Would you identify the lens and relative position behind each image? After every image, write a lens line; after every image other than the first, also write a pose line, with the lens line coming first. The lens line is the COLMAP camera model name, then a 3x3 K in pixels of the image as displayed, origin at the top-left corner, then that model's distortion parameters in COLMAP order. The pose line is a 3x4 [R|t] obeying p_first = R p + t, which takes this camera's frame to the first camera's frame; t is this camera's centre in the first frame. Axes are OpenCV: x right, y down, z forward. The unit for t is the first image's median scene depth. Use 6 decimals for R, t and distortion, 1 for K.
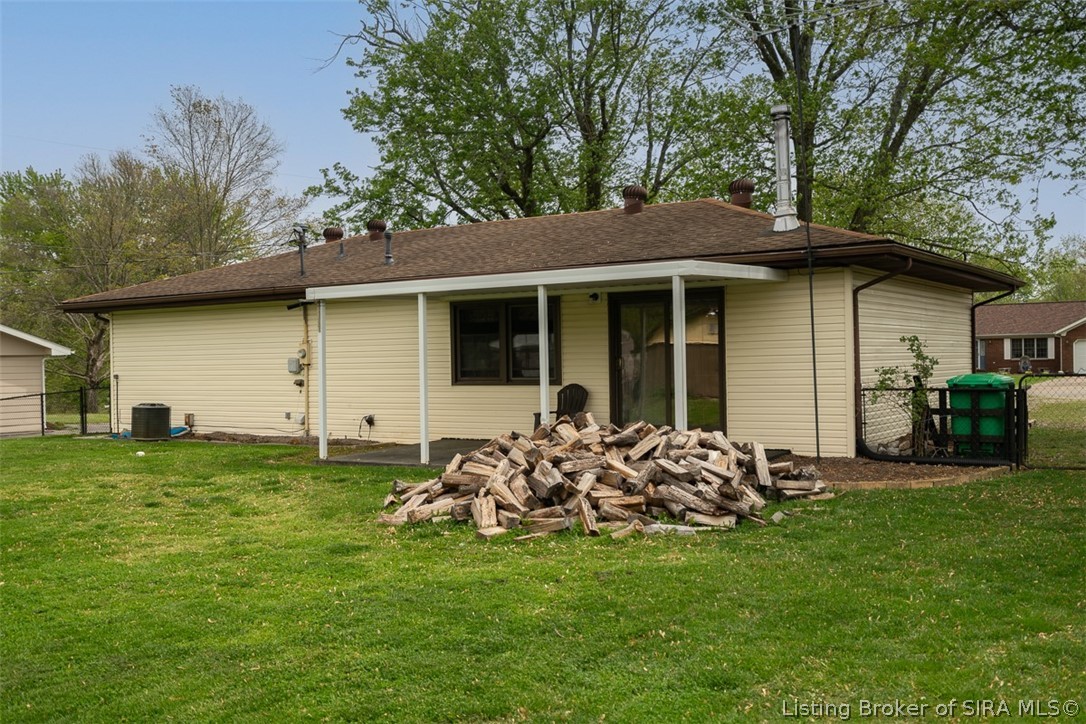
lens RADIAL K [[1081.5, 0, 543.0], [0, 1081.5, 362.0], [0, 0, 1]] dist [0.003294, 0.018486]
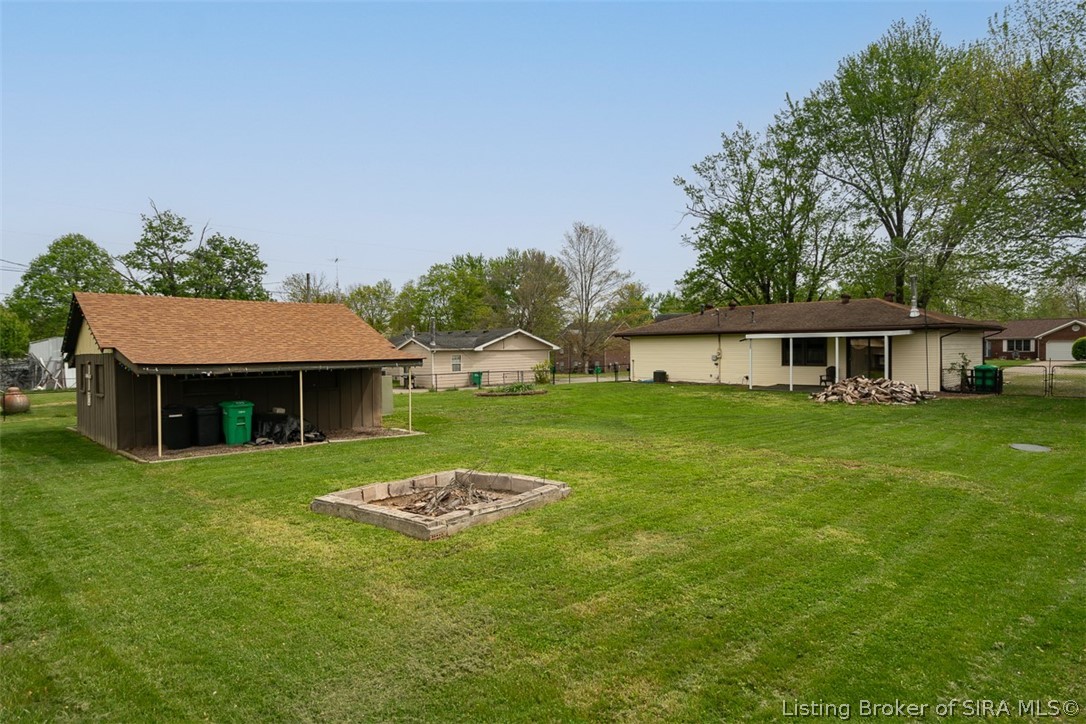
lens RADIAL K [[659.9, 0, 543.0], [0, 659.9, 362.0], [0, 0, 1]] dist [-0.001735, 0.000096]
pose [[0.977865, 0.010967, -0.208948, -0.366102], [-0.006067, 0.999692, 0.024077, -0.029183], [0.209148, -0.022277, 0.977630, -0.921032]]
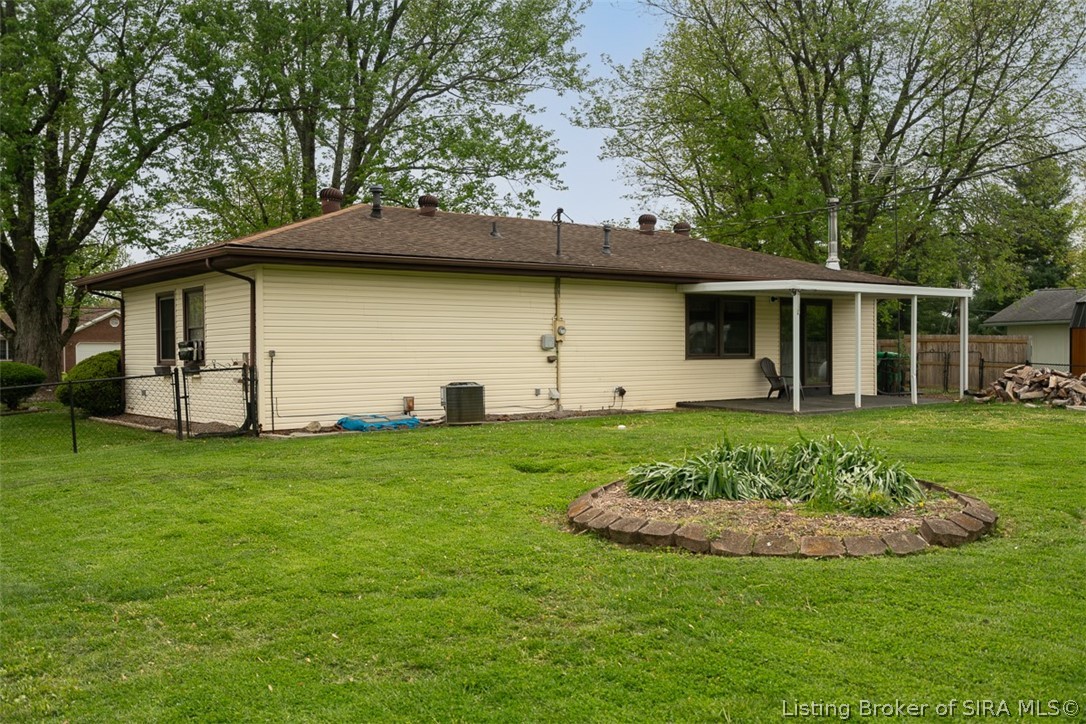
lens RADIAL K [[1026.3, 0, 543.0], [0, 1026.3, 362.0], [0, 0, 1]] dist [-0.004374, 0.000158]
pose [[0.318026, 0.003319, 0.948076, -1.365064], [0.002773, 0.999986, -0.004430, 0.031246], [-0.948078, 0.004038, 0.318012, 0.832007]]
